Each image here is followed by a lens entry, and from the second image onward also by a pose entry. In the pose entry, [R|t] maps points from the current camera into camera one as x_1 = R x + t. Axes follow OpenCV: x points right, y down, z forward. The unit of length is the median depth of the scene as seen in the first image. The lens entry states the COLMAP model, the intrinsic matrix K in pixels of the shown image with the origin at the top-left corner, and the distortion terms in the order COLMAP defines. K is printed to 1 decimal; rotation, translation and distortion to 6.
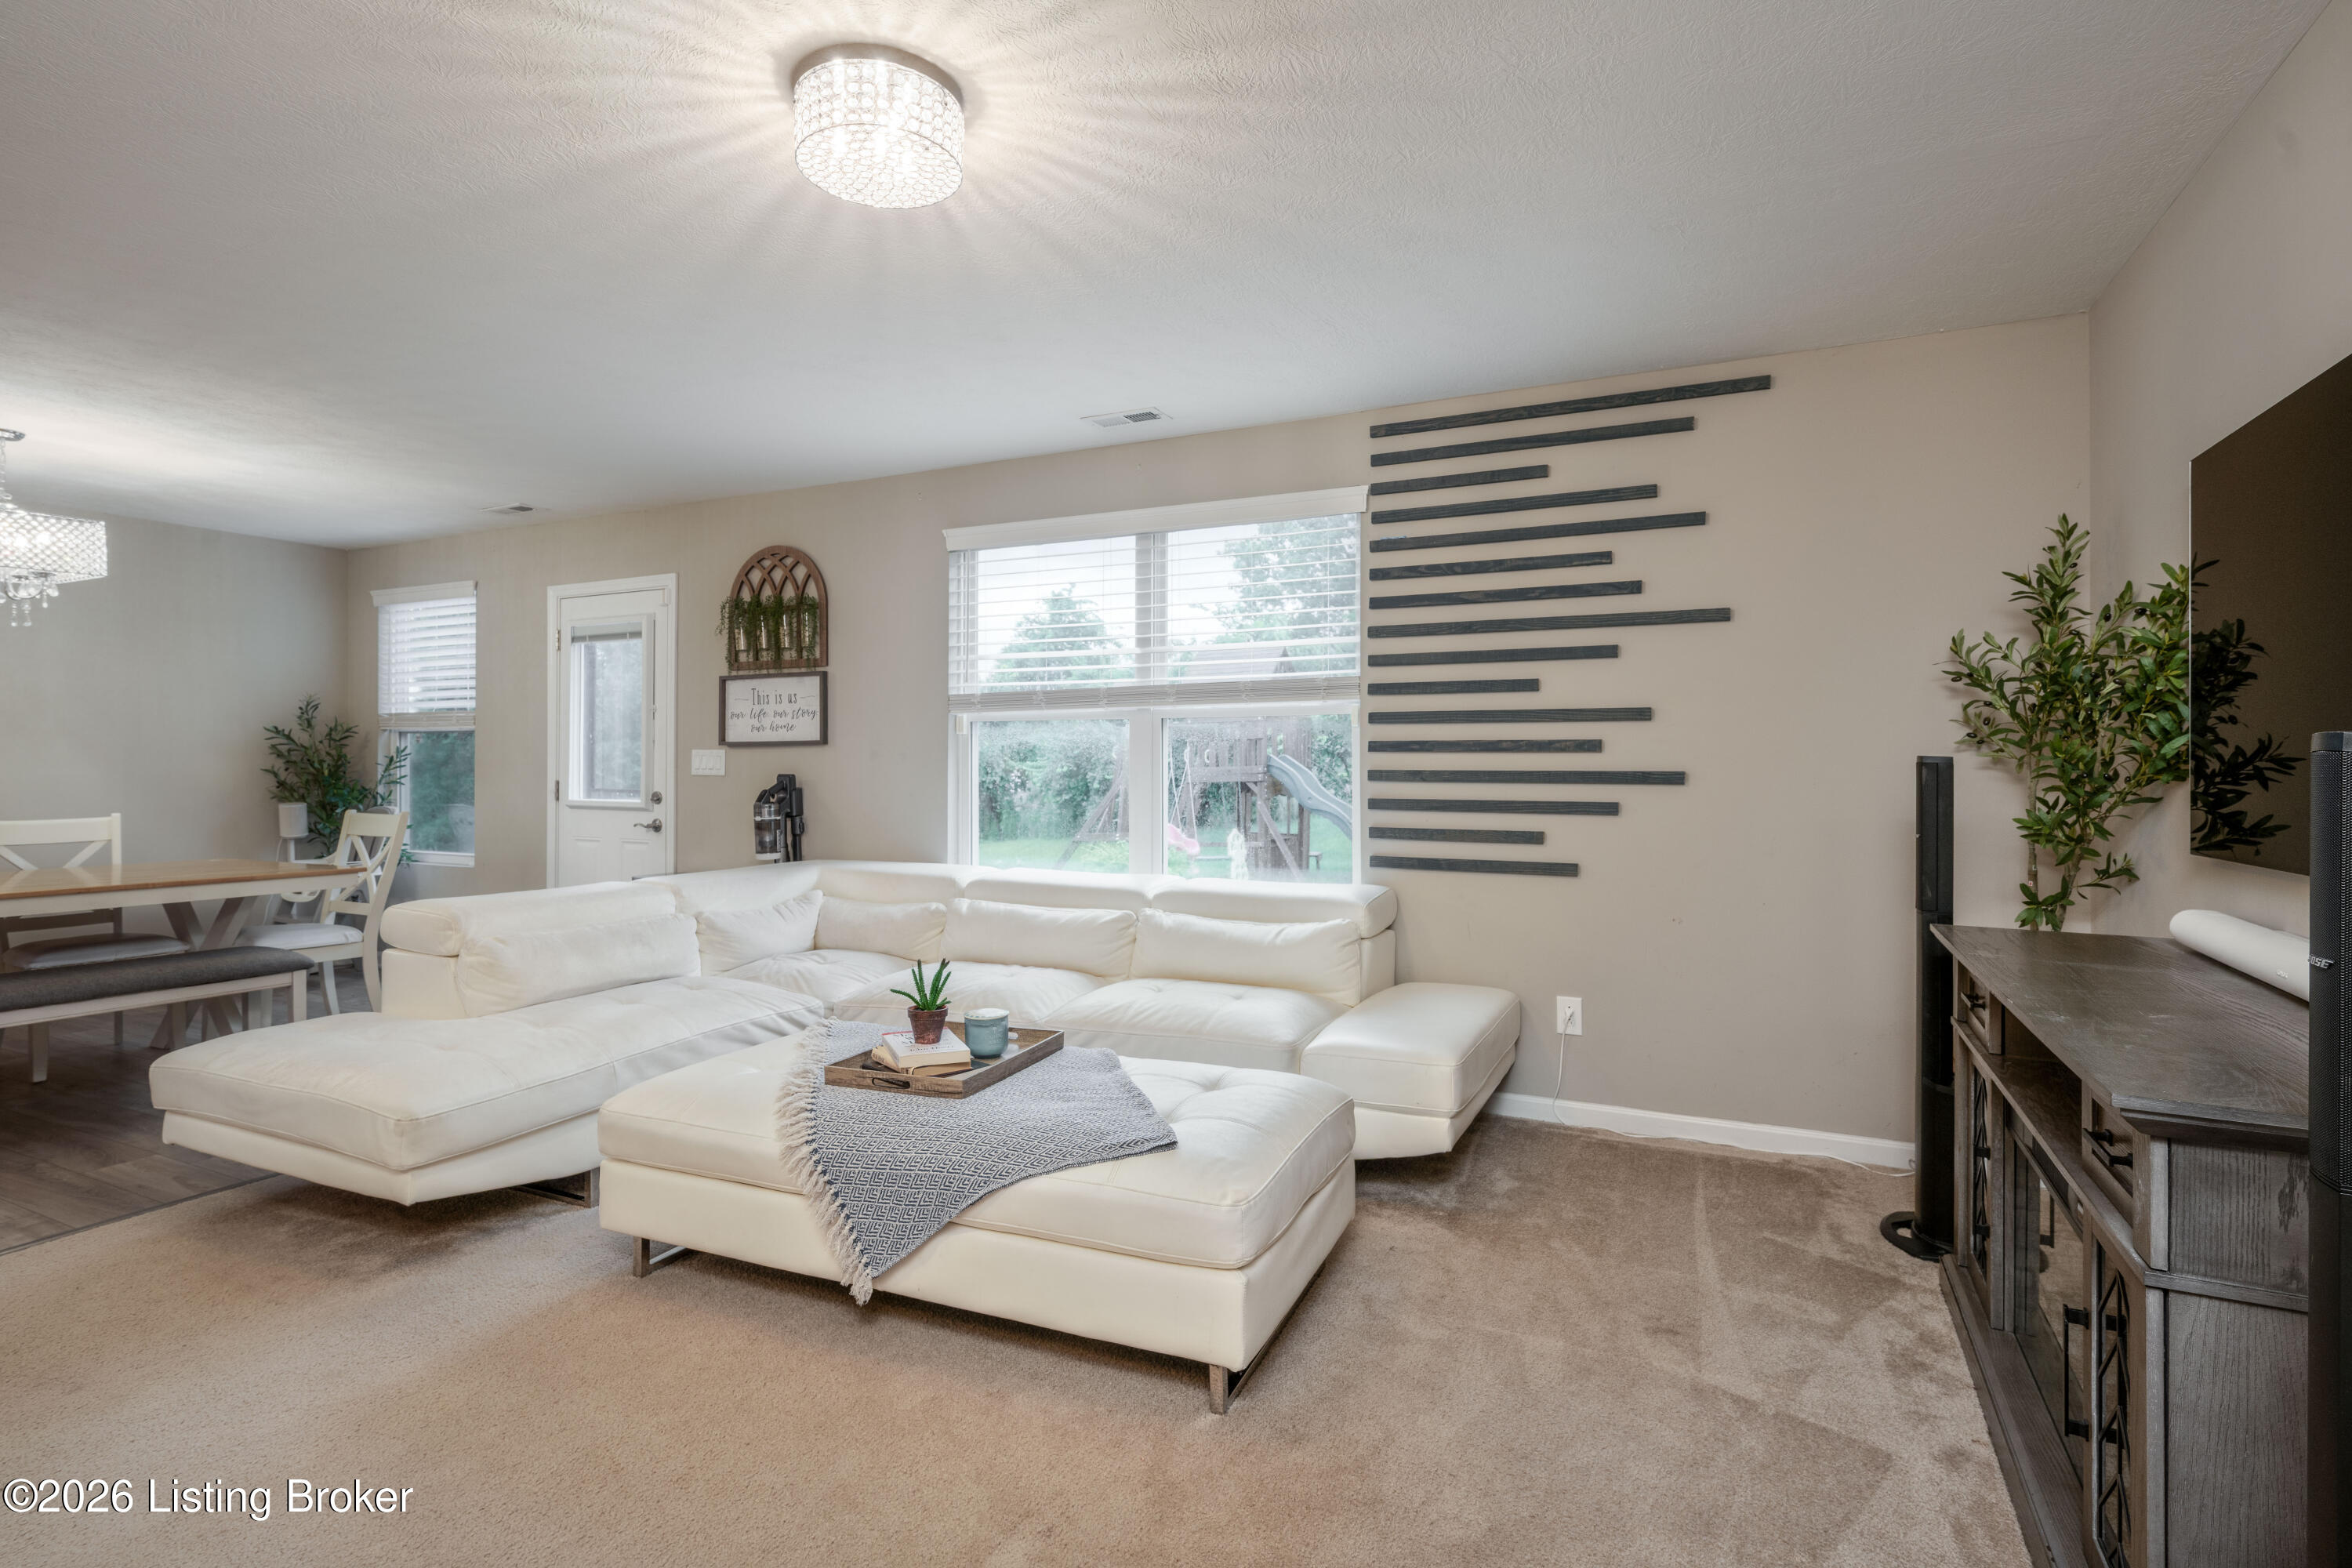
lens RADIAL K [[1144.4, 0, 1216.7], [0, 1144.4, 747.8], [0, 0, 1]] dist [-0.004914, -0.000177]
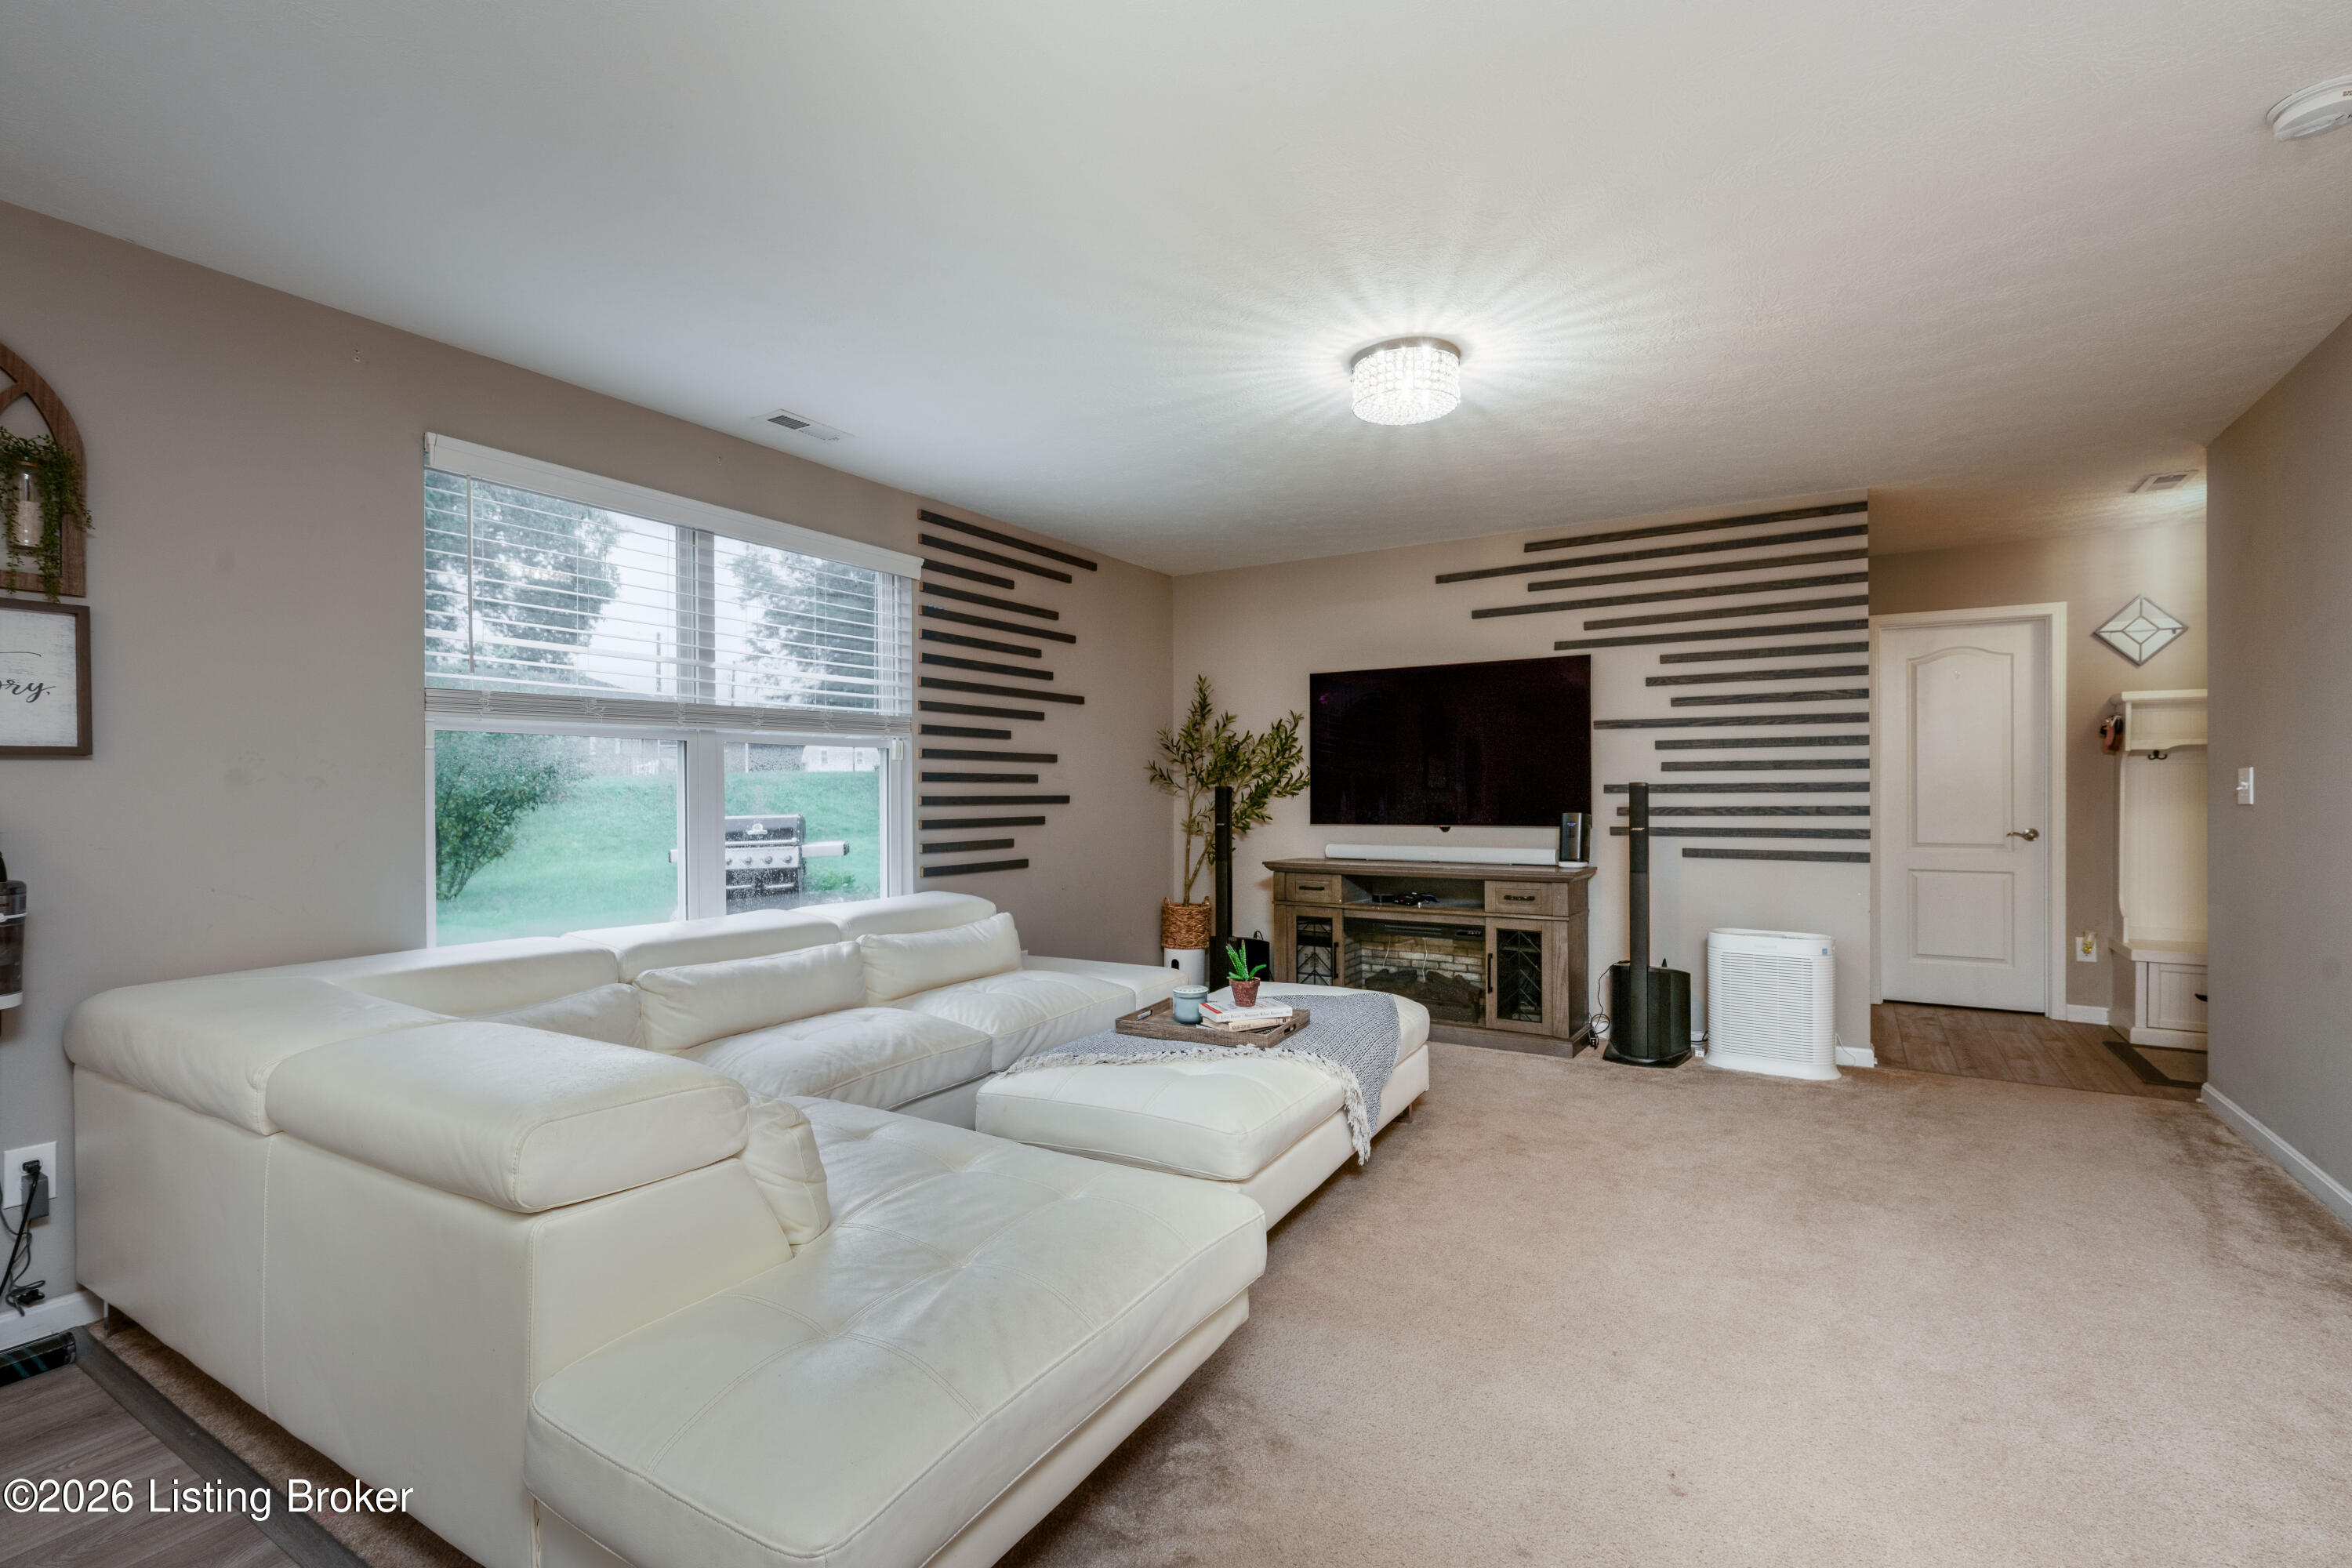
lens RADIAL K [[1065.1, 0, 1177.0], [0, 1065.1, 793.6], [0, 0, 1]] dist [0.001937, 0.000139]
pose [[0.099137, -0.000106, 0.995074, -0.950211], [-0.000193, 1.000000, 0.000125, 0.016236], [-0.995074, -0.000204, 0.099137, 0.625590]]
